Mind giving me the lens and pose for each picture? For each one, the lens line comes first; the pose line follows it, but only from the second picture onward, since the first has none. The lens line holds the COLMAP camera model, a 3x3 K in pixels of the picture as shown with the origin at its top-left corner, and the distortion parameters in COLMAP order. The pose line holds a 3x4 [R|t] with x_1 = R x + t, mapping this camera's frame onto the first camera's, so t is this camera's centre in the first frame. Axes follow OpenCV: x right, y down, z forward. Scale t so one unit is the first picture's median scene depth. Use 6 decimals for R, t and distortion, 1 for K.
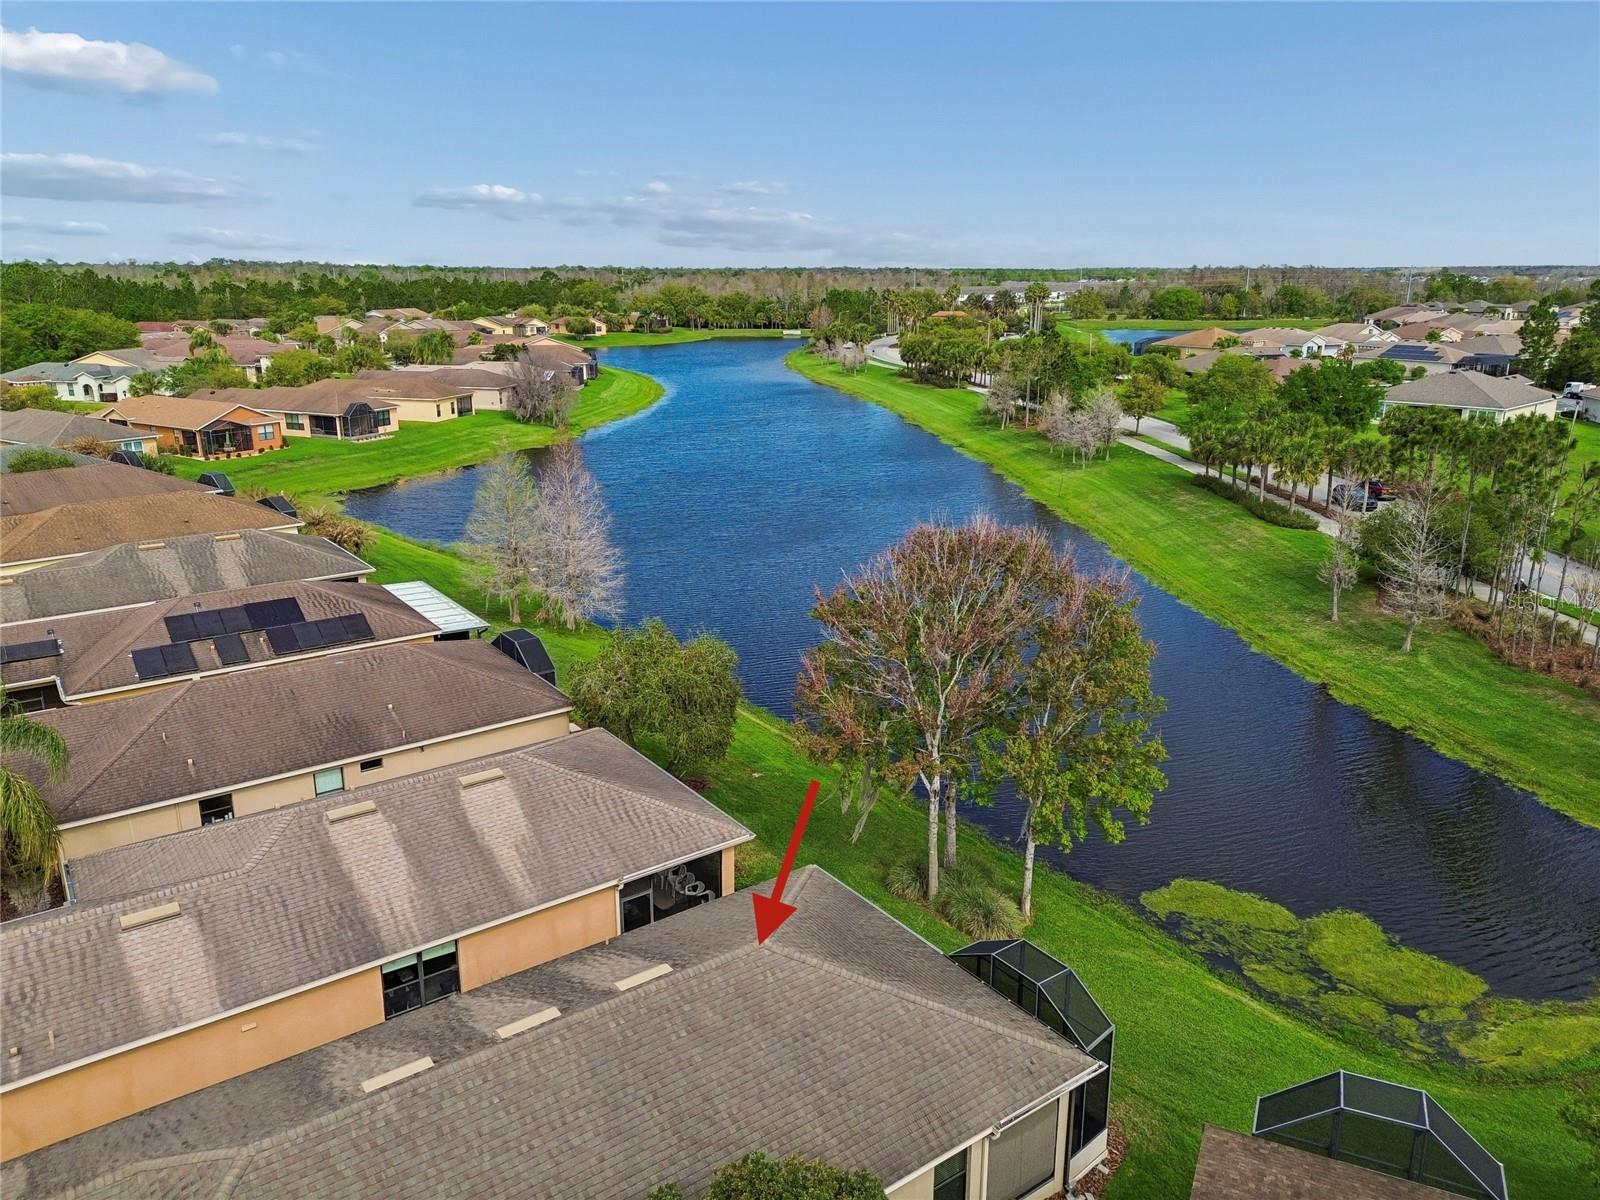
lens RADIAL K [[1136.7, 0, 806.9], [0, 1136.7, 540.2], [0, 0, 1]] dist [0.064355, -0.072027]
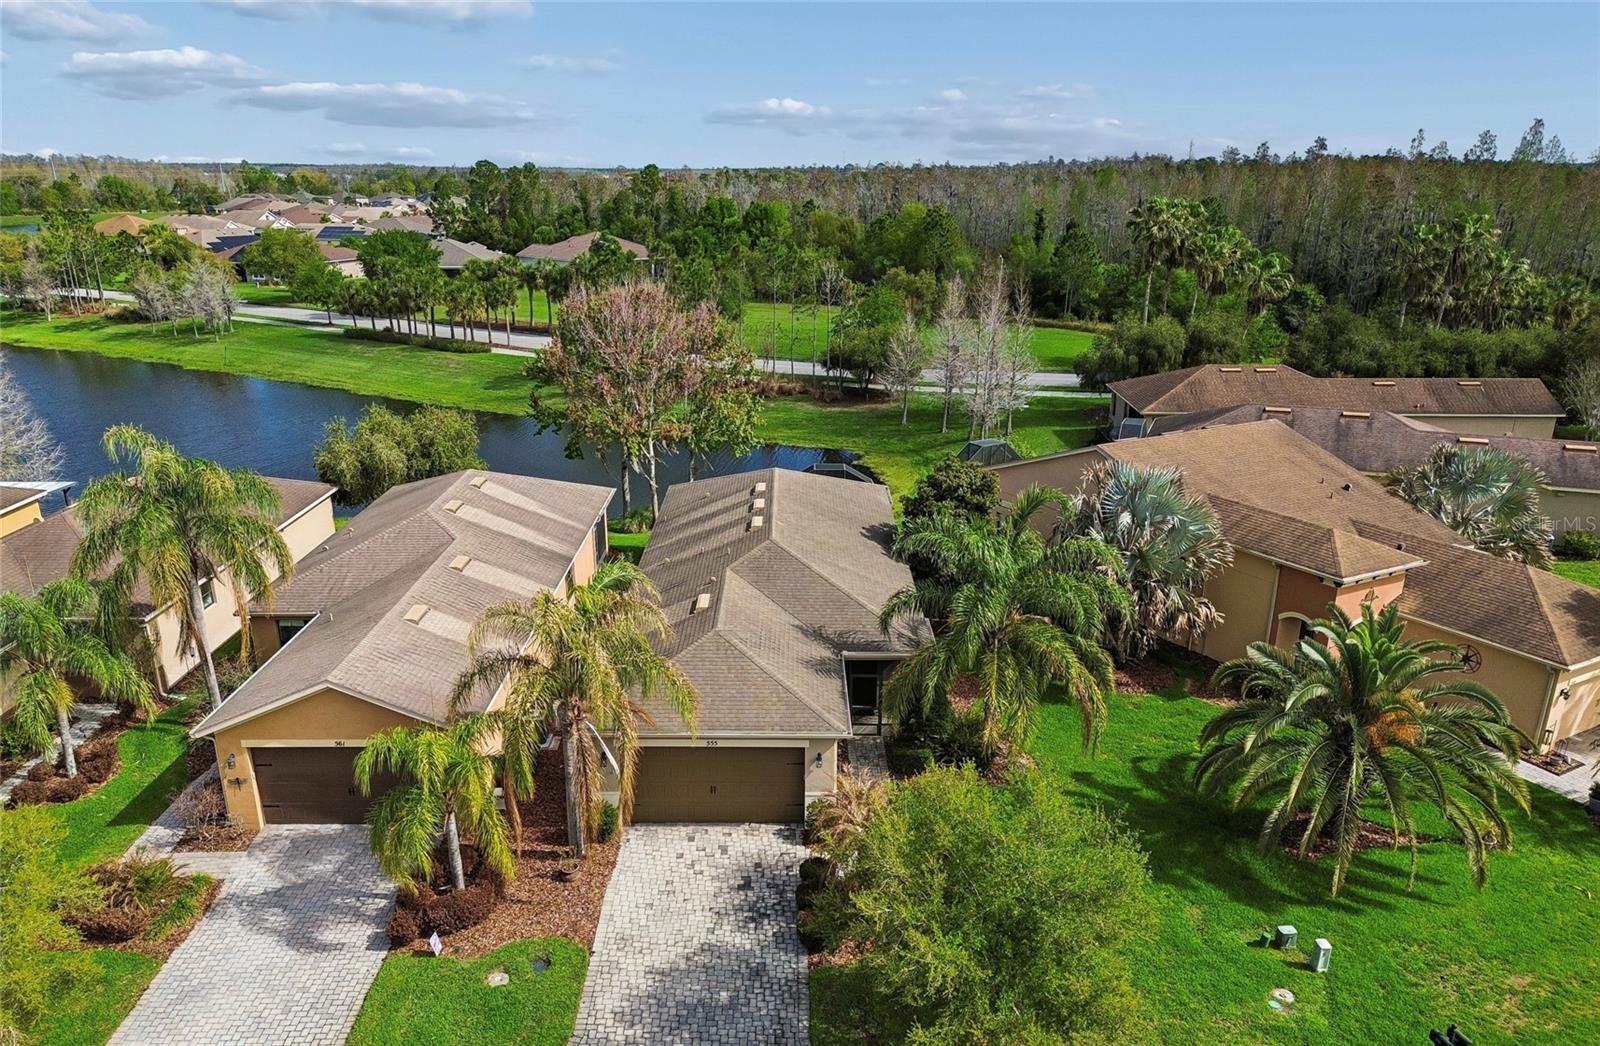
lens RADIAL K [[1144.0, 0, 762.0], [0, 1144.0, 585.3], [0, 0, 1]] dist [0.083857, -0.087312]
pose [[0.593871, -0.265223, 0.759588, -0.405813], [0.176885, 0.964044, 0.198318, 0.037456], [-0.784875, 0.016584, 0.619432, -0.049985]]
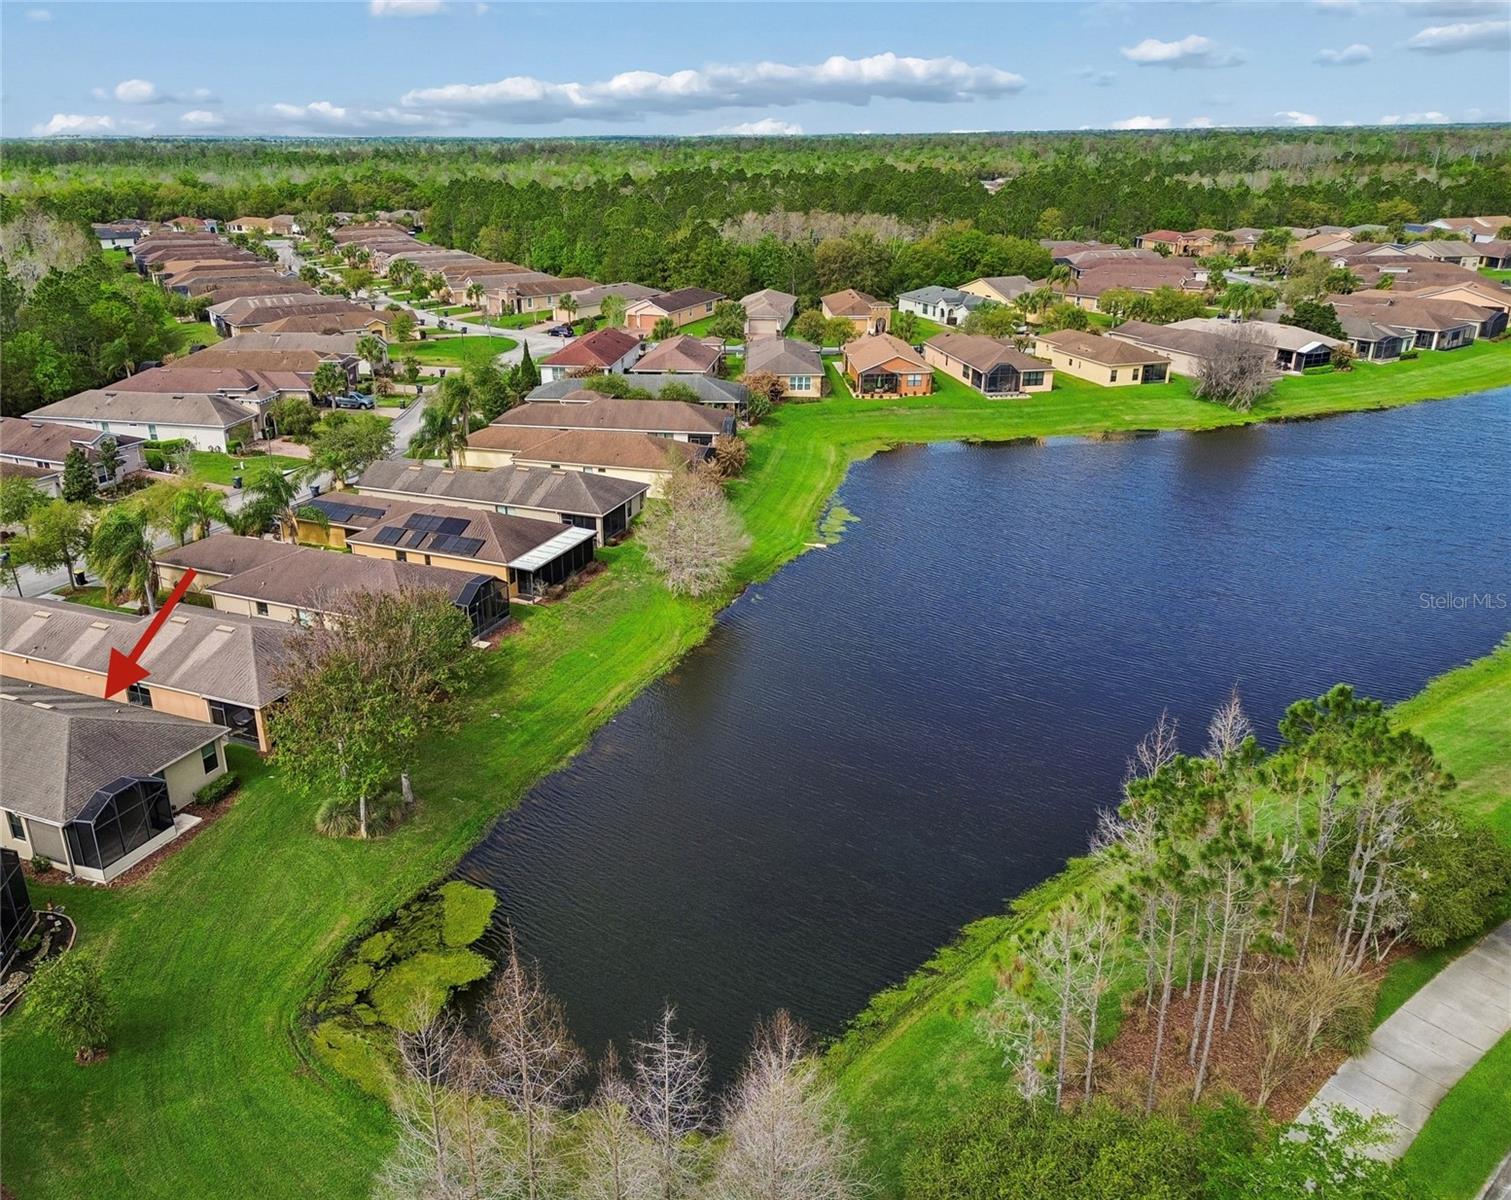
lens RADIAL K [[1135.4, 0, 755.5], [0, 1135.4, 600.0], [0, 0, 1]] dist [0.008052, 0.002626]
pose [[0.531380, 0.318253, -0.785080, 0.635534], [-0.188426, 0.947936, 0.256736, -0.198351], [0.825912, 0.011505, 0.563681, 0.207279]]
